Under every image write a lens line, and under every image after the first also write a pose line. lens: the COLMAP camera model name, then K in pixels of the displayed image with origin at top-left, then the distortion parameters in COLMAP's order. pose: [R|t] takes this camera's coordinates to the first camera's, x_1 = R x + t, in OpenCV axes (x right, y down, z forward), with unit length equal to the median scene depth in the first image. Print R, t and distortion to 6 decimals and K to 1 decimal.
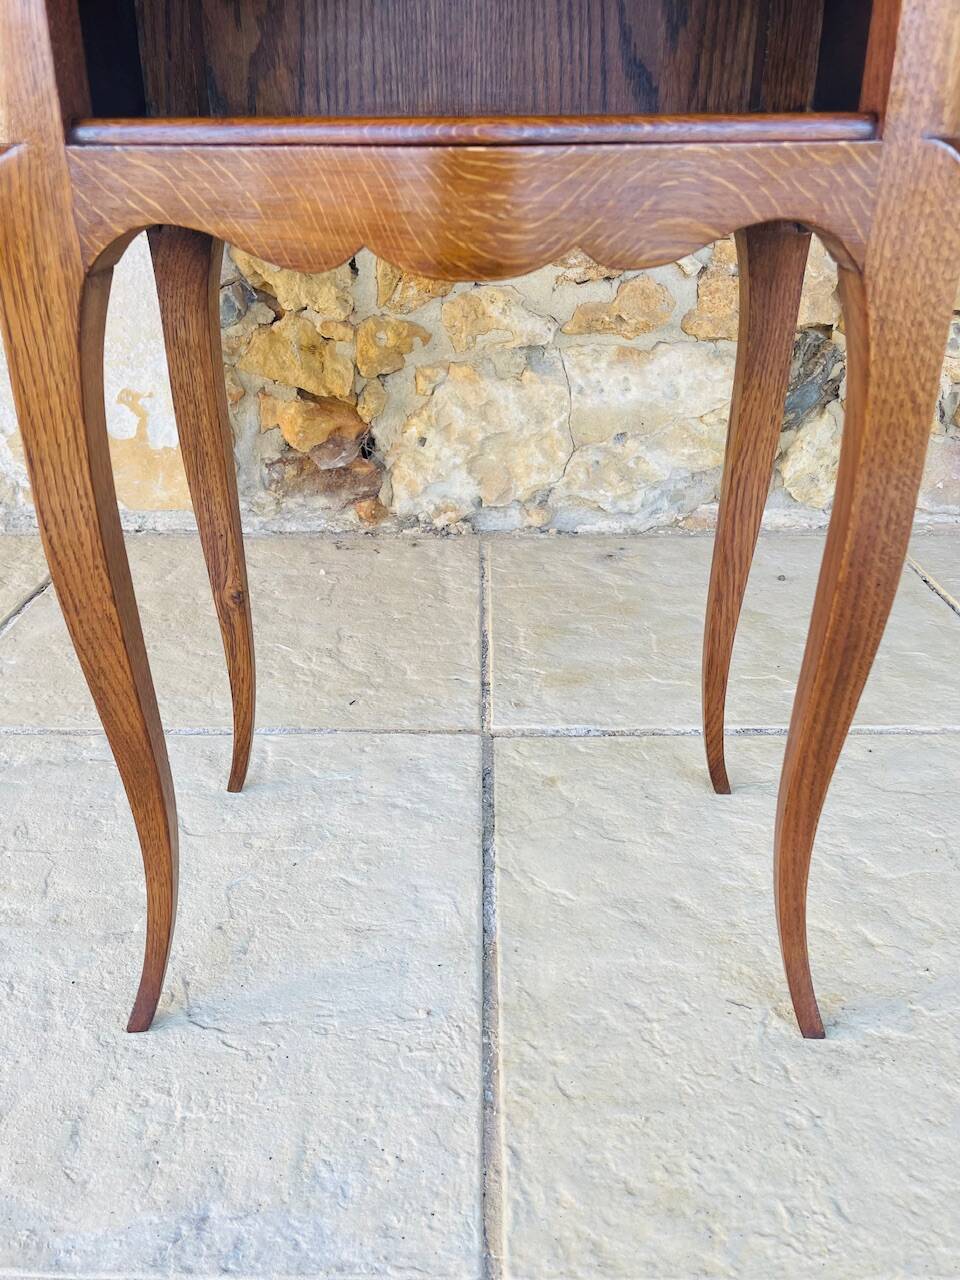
lens RADIAL K [[1088.0, 0, 466.2], [0, 1088.0, 642.4], [0, 0, 1]] dist [0.107524, -0.152784]
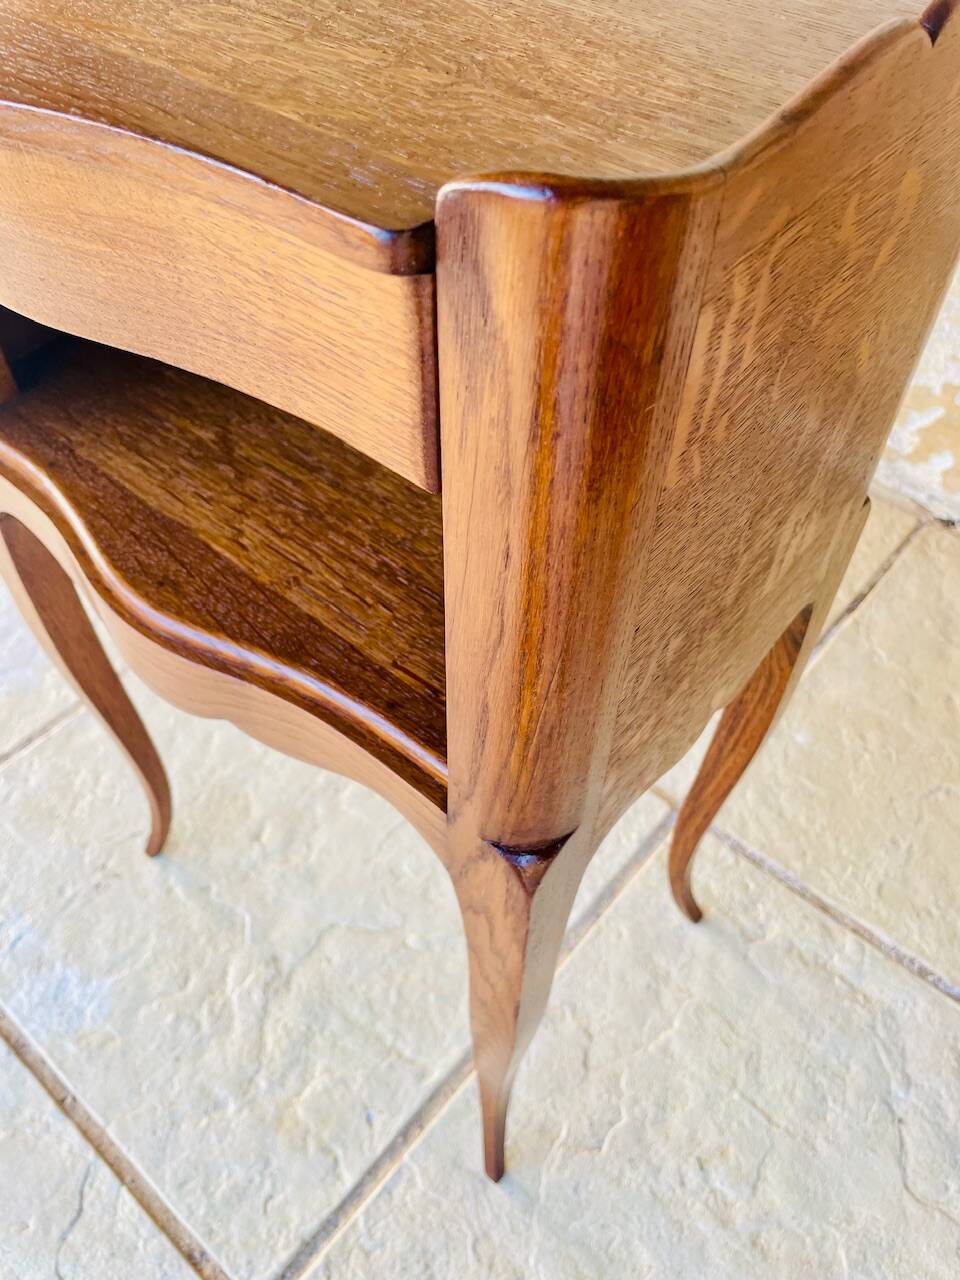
lens RADIAL K [[986.8, 0, 474.3], [0, 986.8, 634.8], [0, 0, 1]] dist [0.091908, -0.135820]
pose [[0.763564, 0.489448, -0.421202, -0.253231], [-0.271595, 0.835211, 0.478184, -0.329703], [0.585839, -0.250727, 0.770668, 0.151629]]
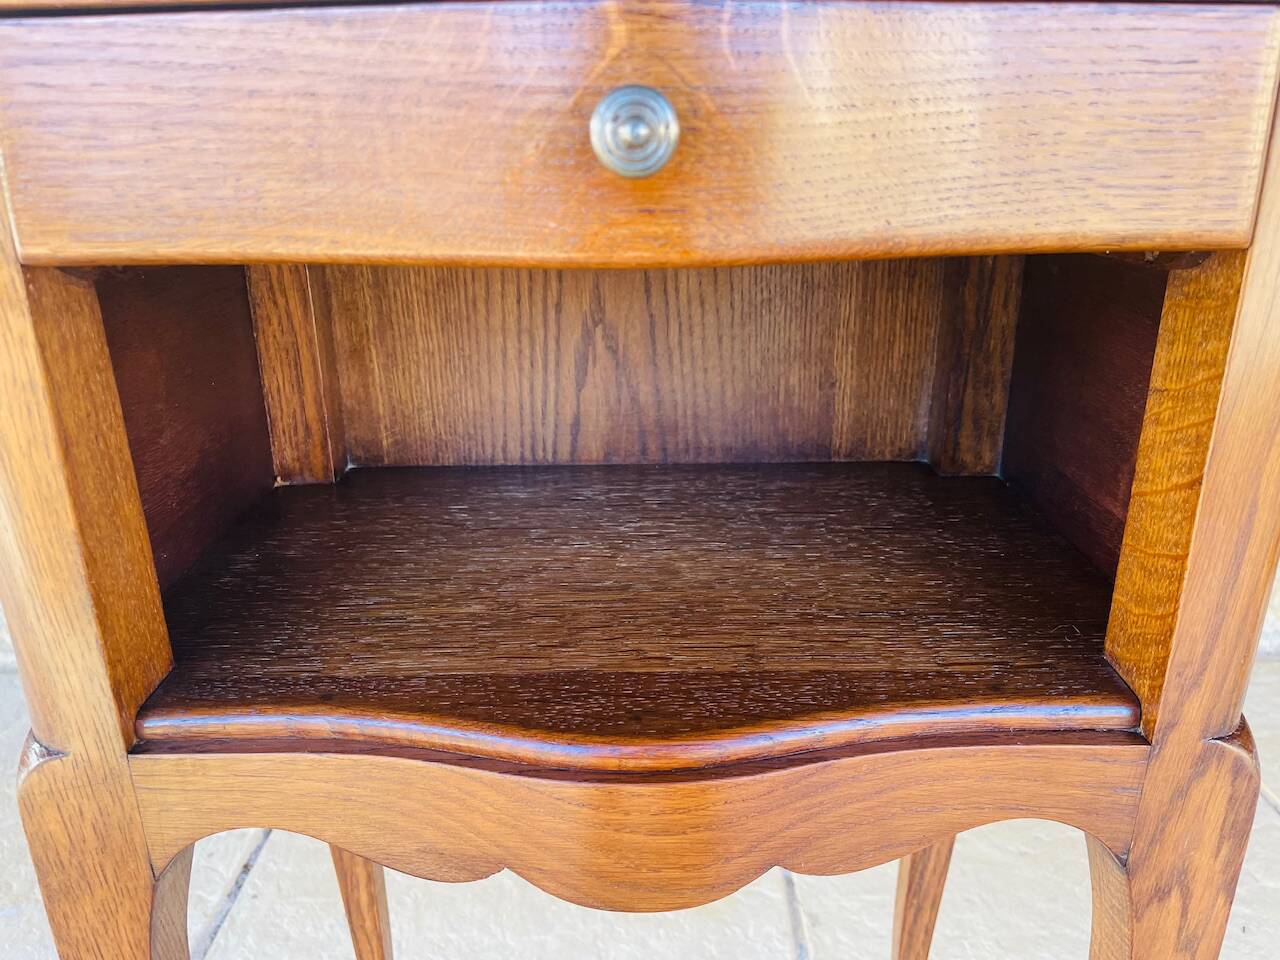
lens RADIAL K [[975.4, 0, 642.4], [0, 975.4, 495.2], [0, 0, 1]] dist [0.108172, -0.145429]
pose [[0.999888, -0.013777, 0.005918, -0.474061], [0.014216, 0.996545, -0.081825, -0.195926], [-0.004771, 0.081900, 0.996629, 0.104238]]
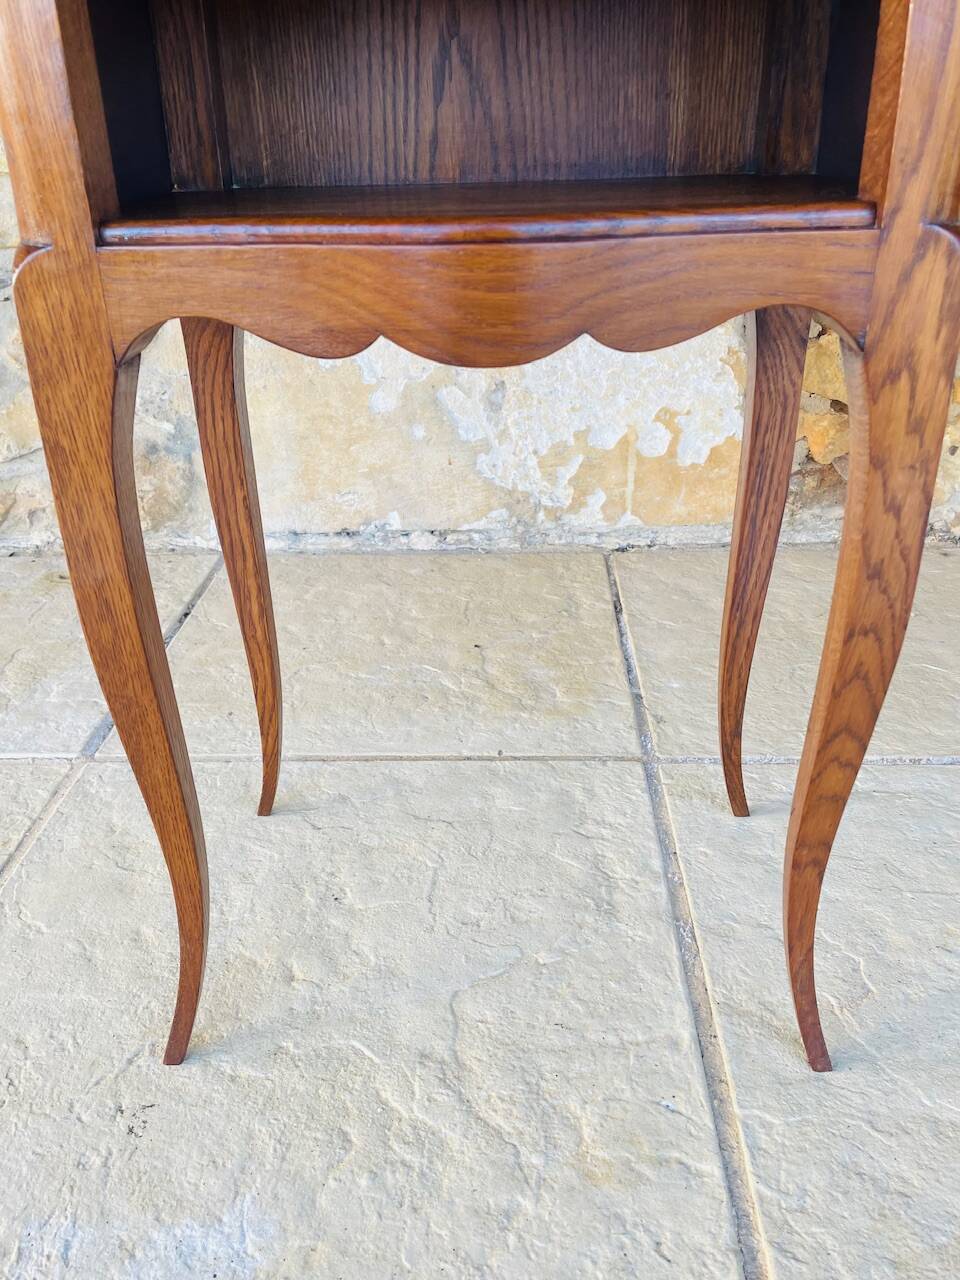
lens RADIAL K [[1063.7, 0, 464.5], [0, 1063.7, 626.6], [0, 0, 1]] dist [0.098470, -0.132283]
pose [[0.999049, -0.012001, -0.041920, -0.466755], [0.012146, 0.999921, 0.003215, -0.035011], [0.041878, -0.003722, 0.999116, 0.008773]]
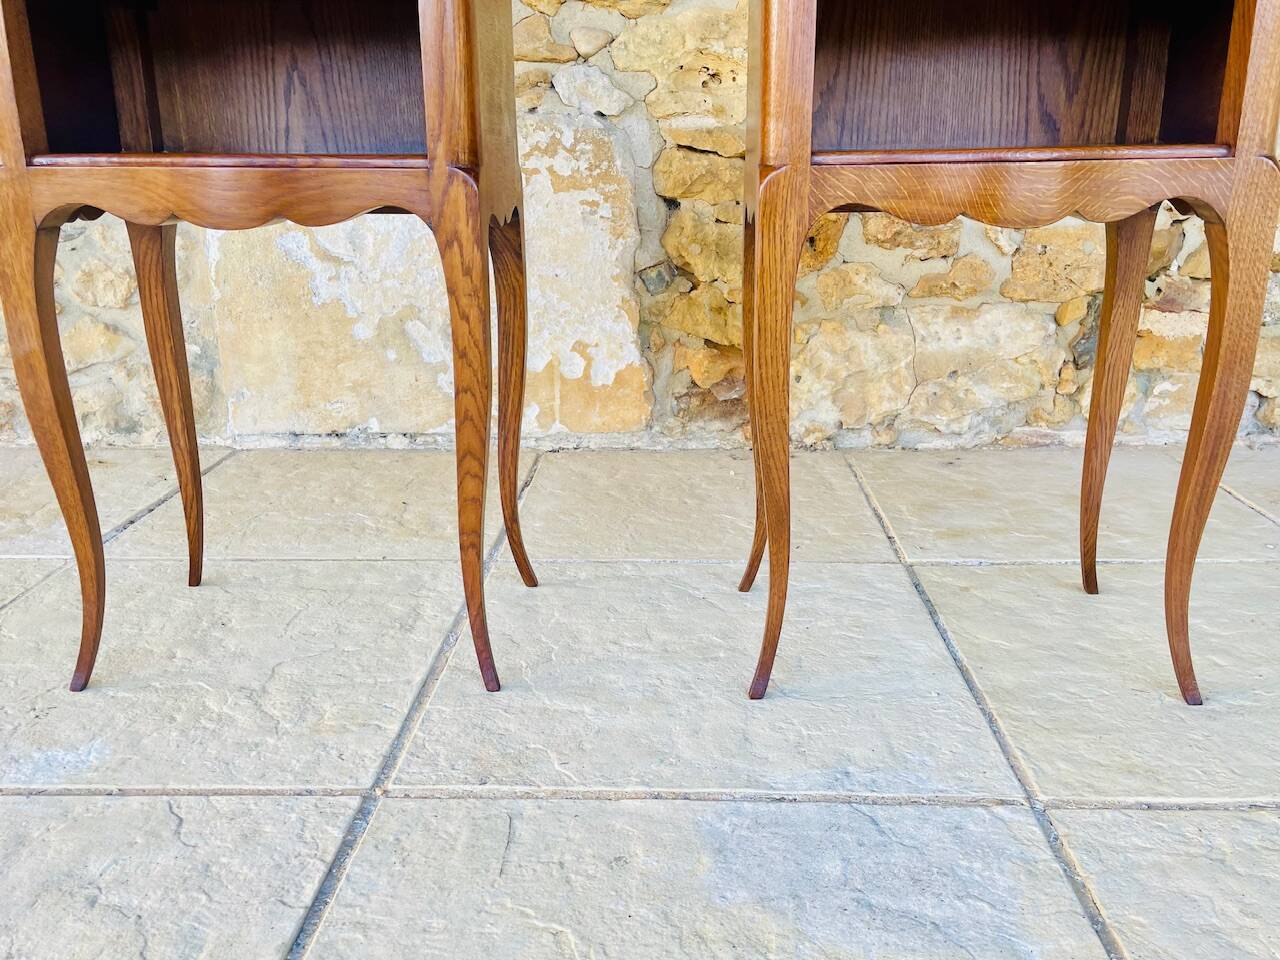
lens RADIAL K [[1088.0, 0, 650.1], [0, 1088.0, 488.3], [0, 0, 1]] dist [0.107524, -0.152784]
pose [[0.999846, -0.000290, -0.017571, -0.204802], [-0.002099, 0.990737, -0.135780, 0.129410], [0.017447, 0.135796, 0.990583, -0.288887]]
